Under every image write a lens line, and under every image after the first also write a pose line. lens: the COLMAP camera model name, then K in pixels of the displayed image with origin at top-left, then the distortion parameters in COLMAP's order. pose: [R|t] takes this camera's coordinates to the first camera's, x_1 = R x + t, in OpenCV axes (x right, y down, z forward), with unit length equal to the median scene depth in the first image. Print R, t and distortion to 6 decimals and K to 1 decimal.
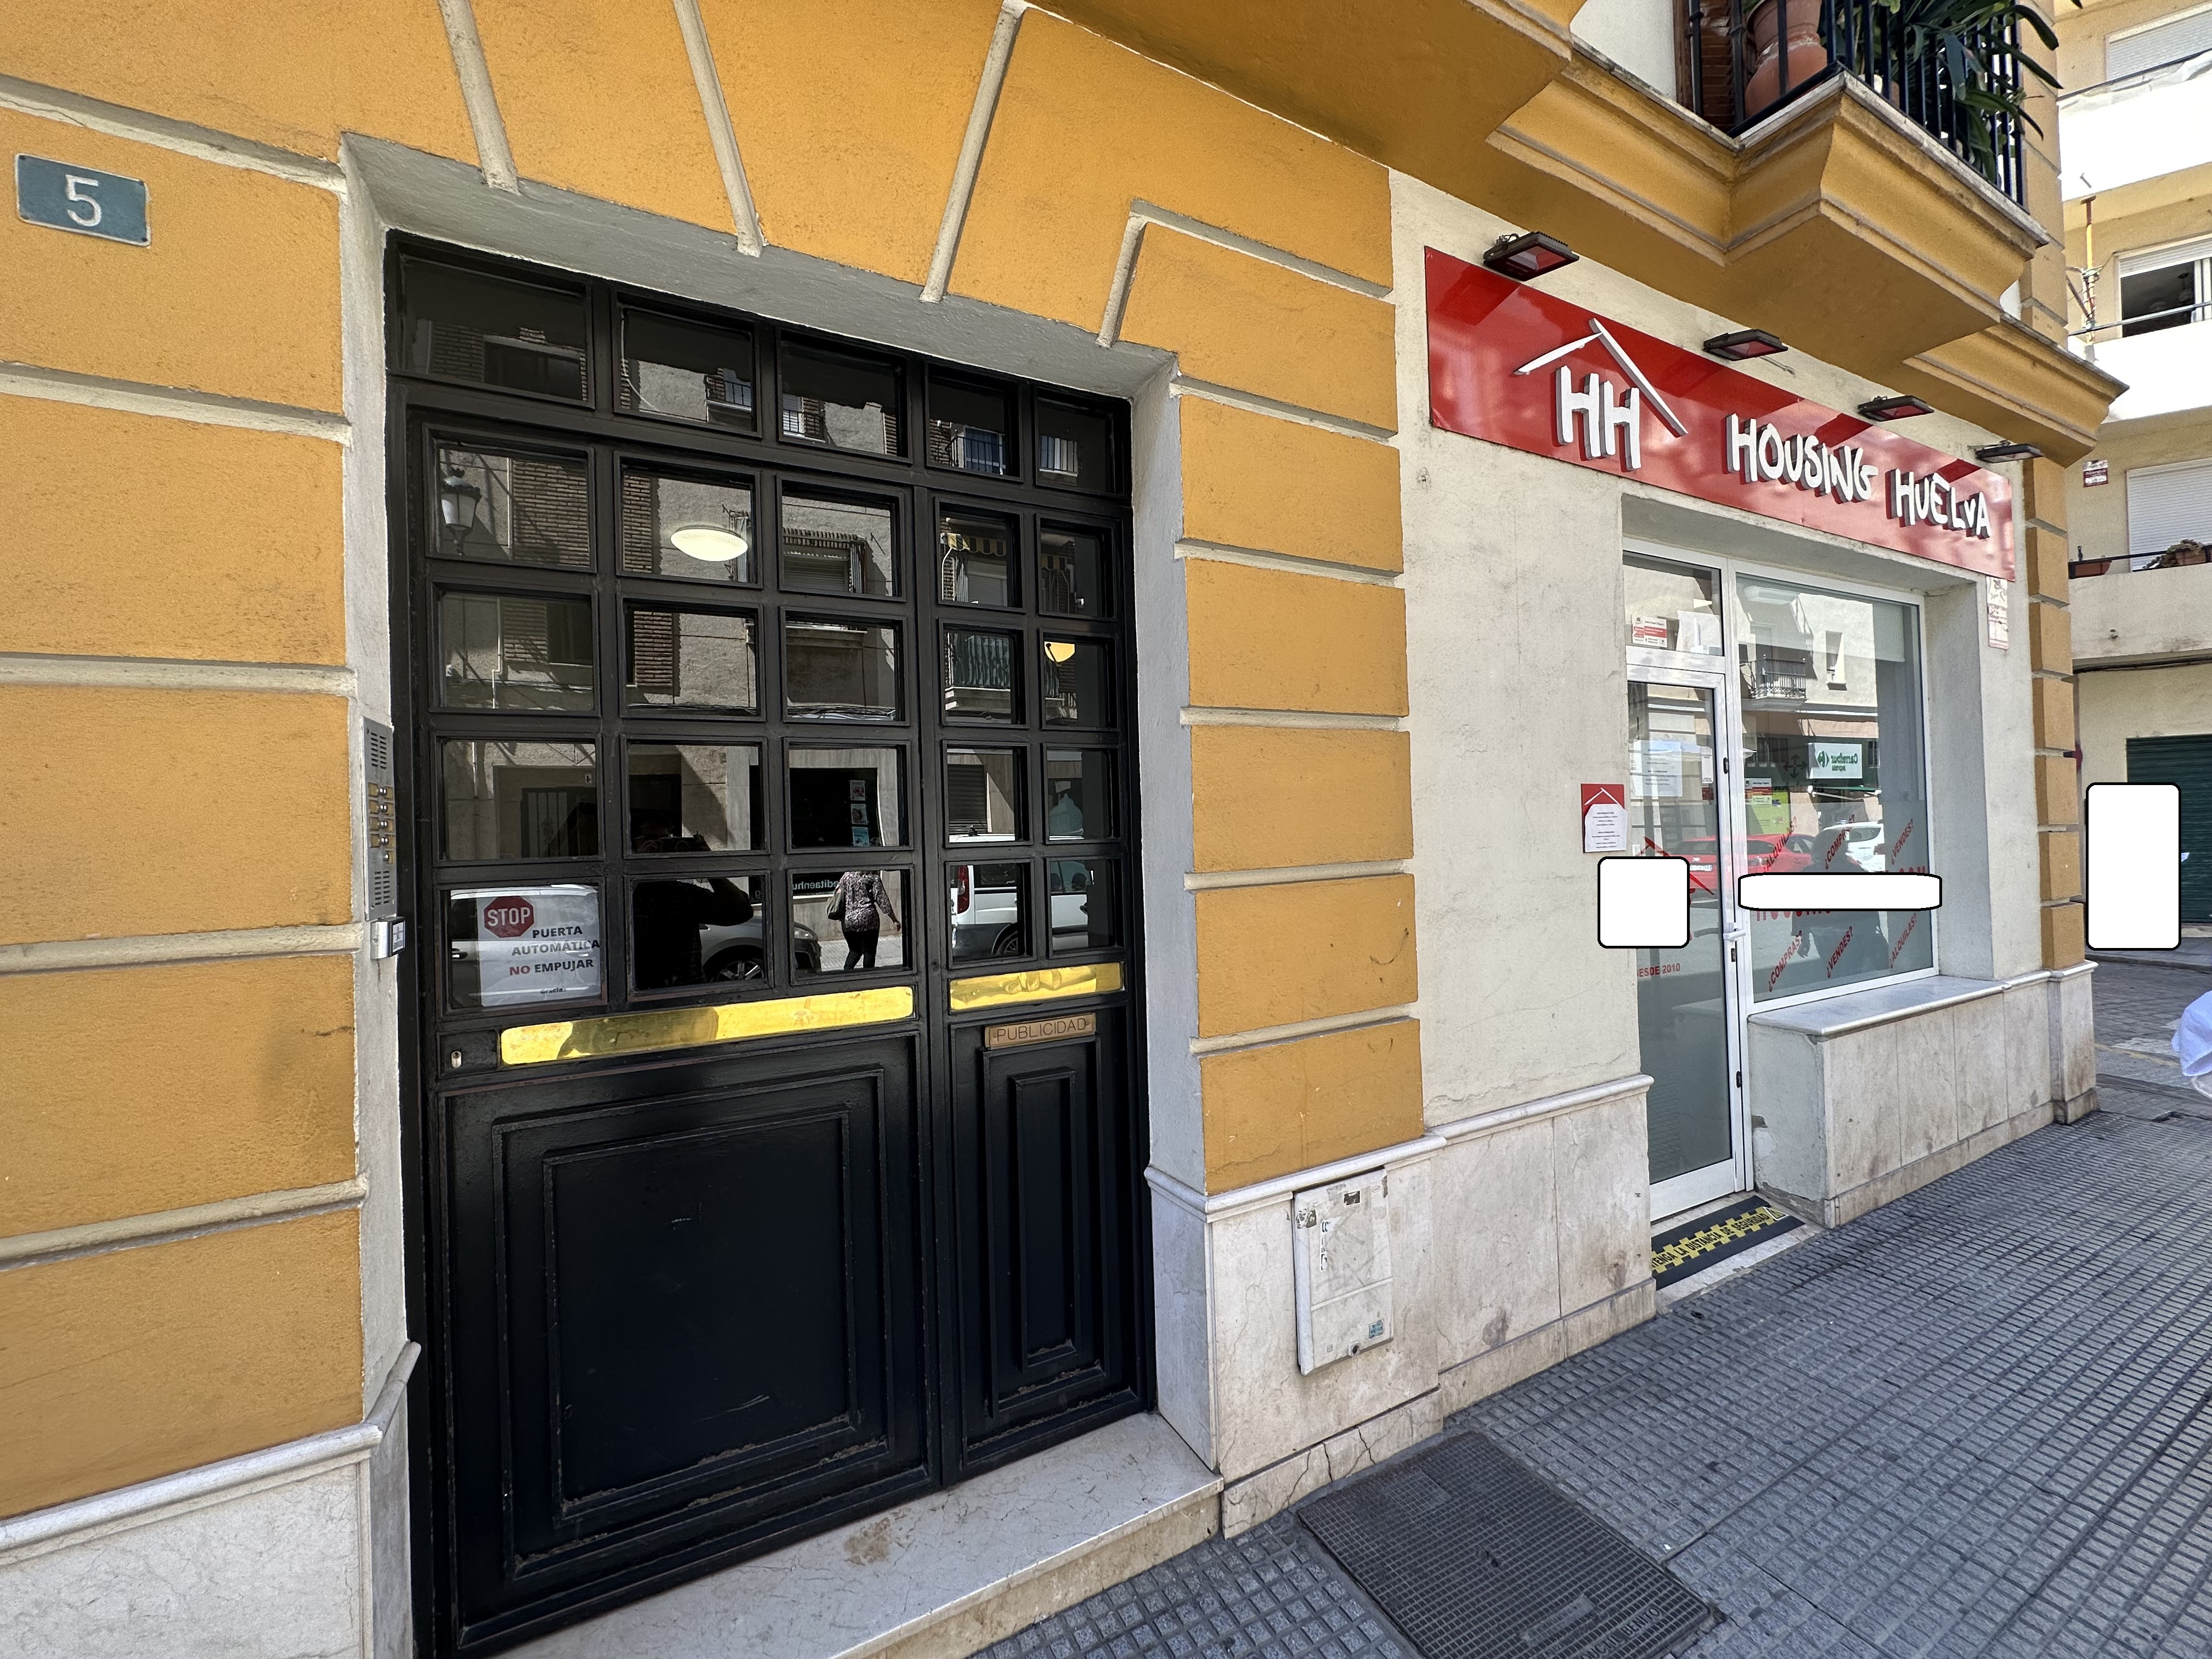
lens RADIAL K [[882.4, 0, 1106.0], [0, 882.4, 829.5], [0, 0, 1]] dist [0.000971, 0.000342]
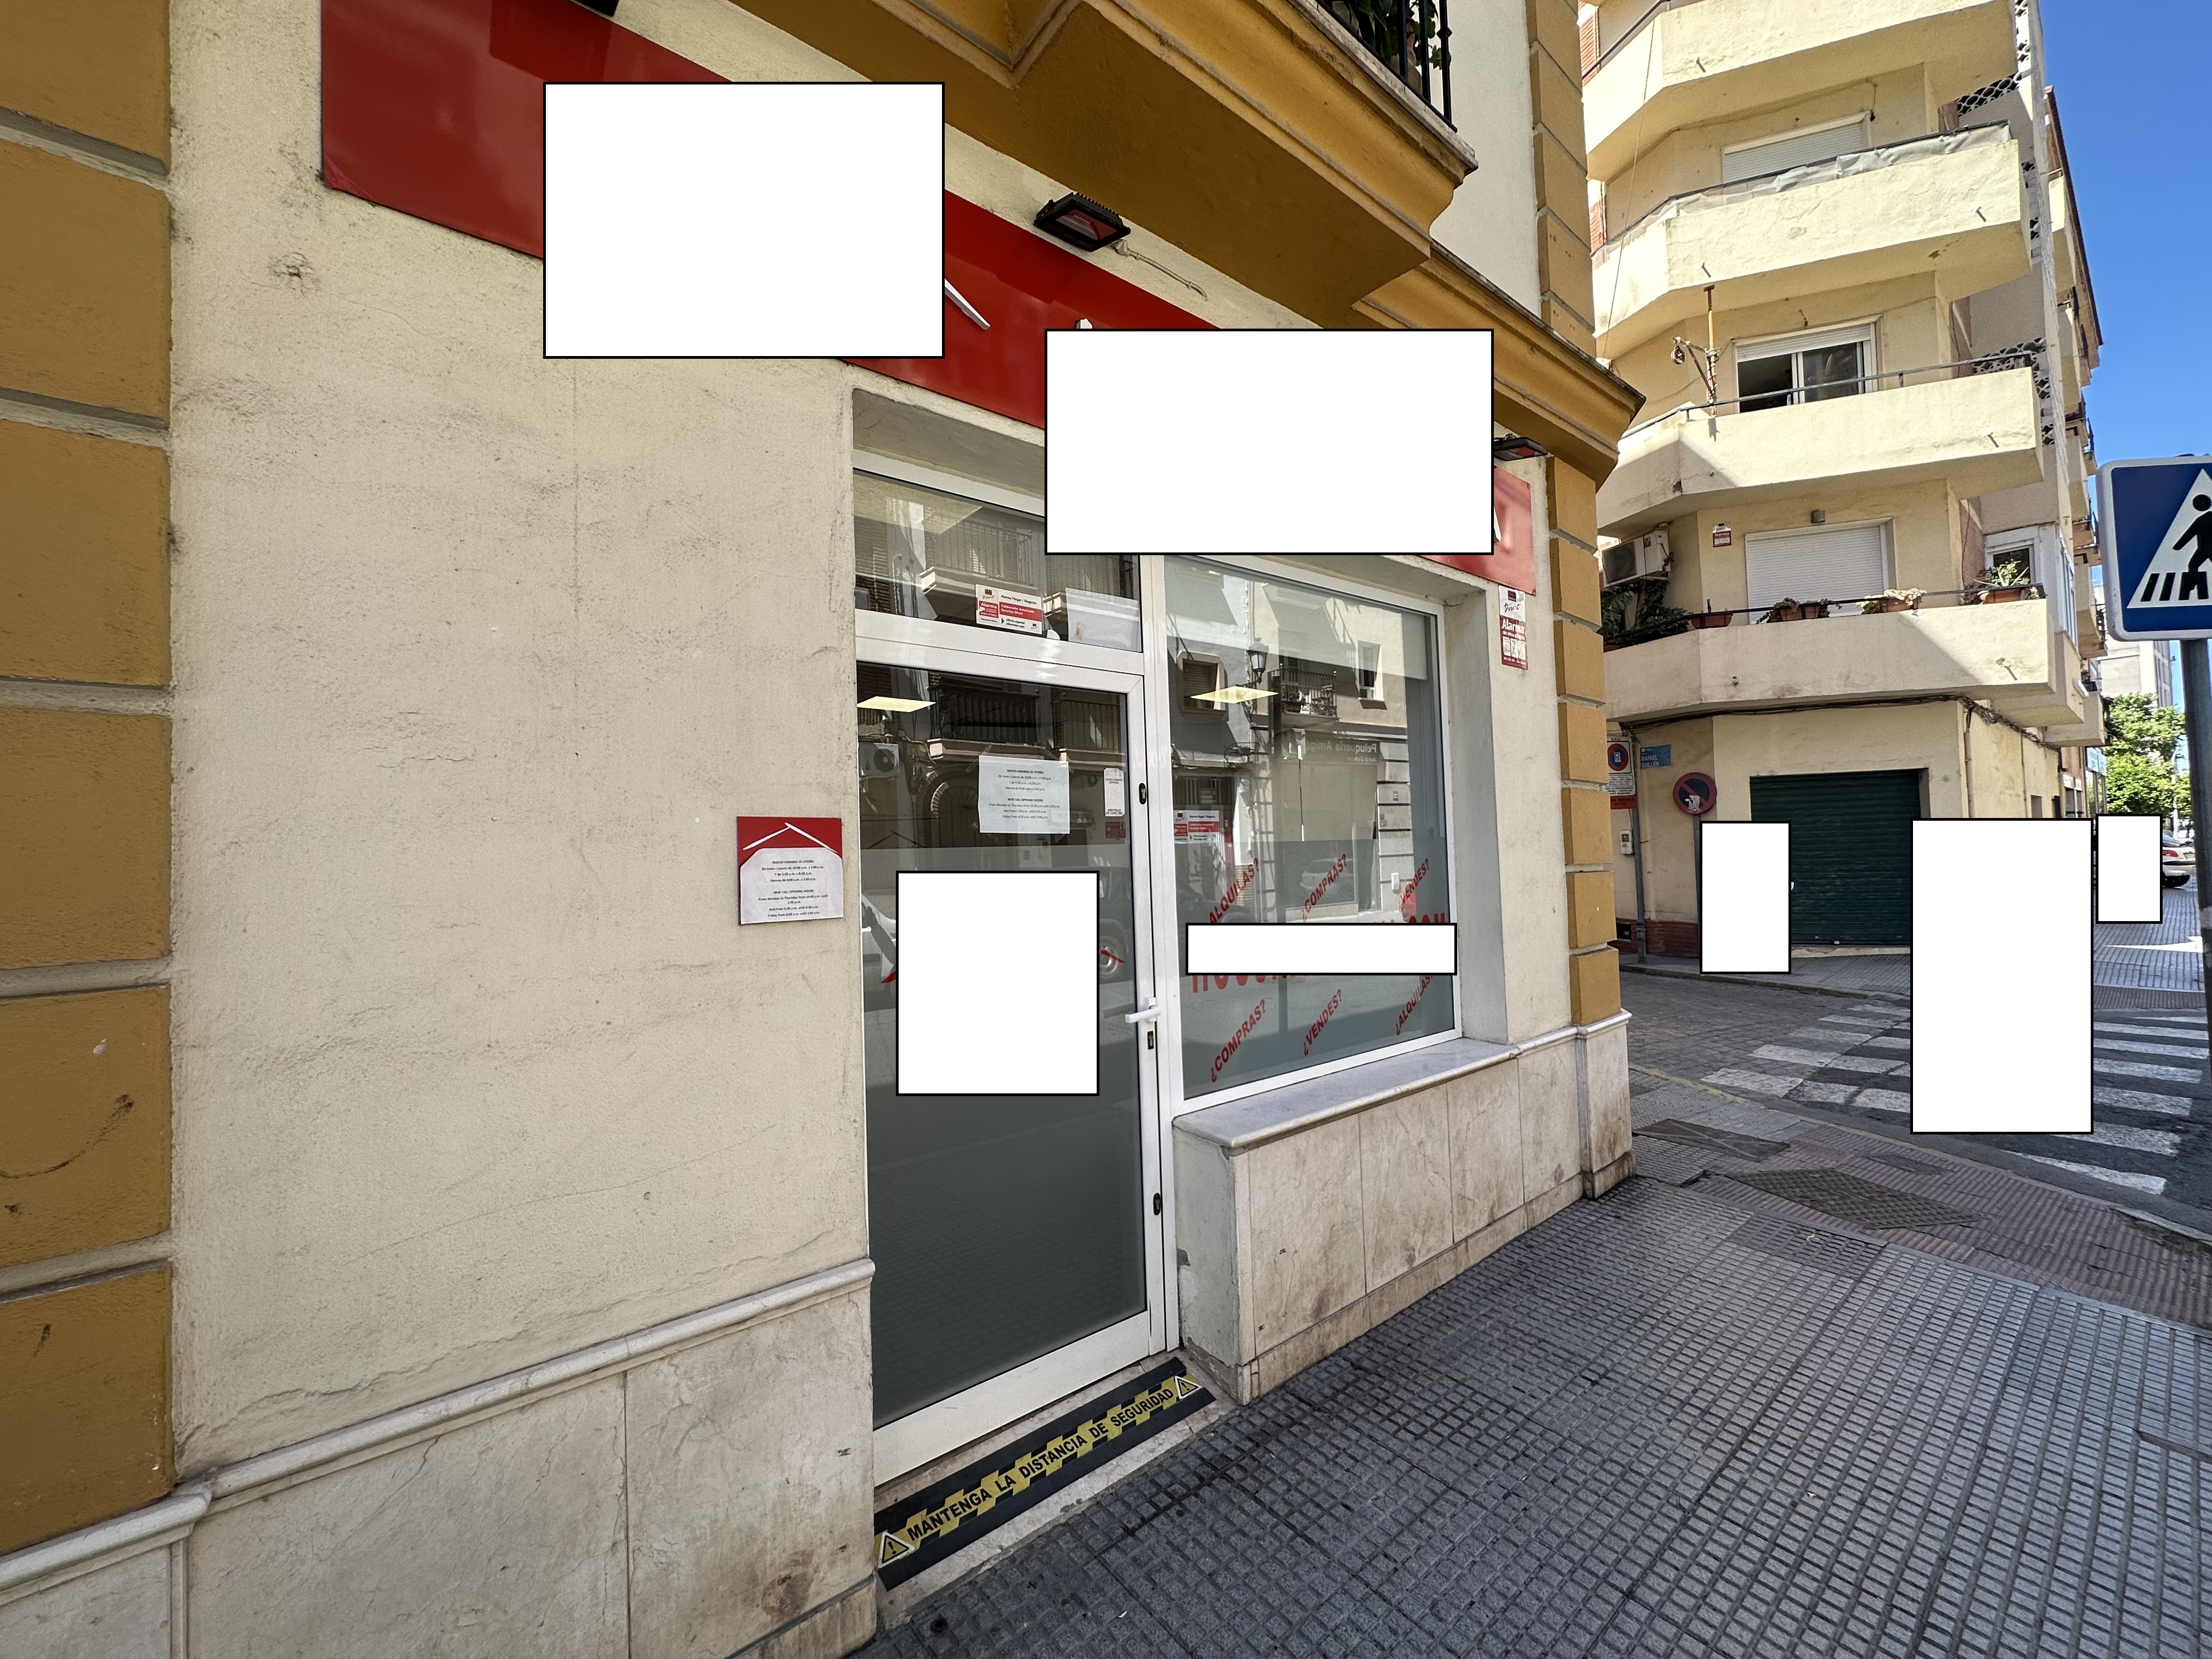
lens RADIAL K [[882.4, 0, 1106.0], [0, 882.4, 829.5], [0, 0, 1]] dist [0.000971, 0.000342]
pose [[0.982015, 0.006250, 0.188699, 0.517184], [-0.001013, 0.999612, -0.027835, -0.019039], [-0.188800, 0.027144, 0.981640, 0.245466]]
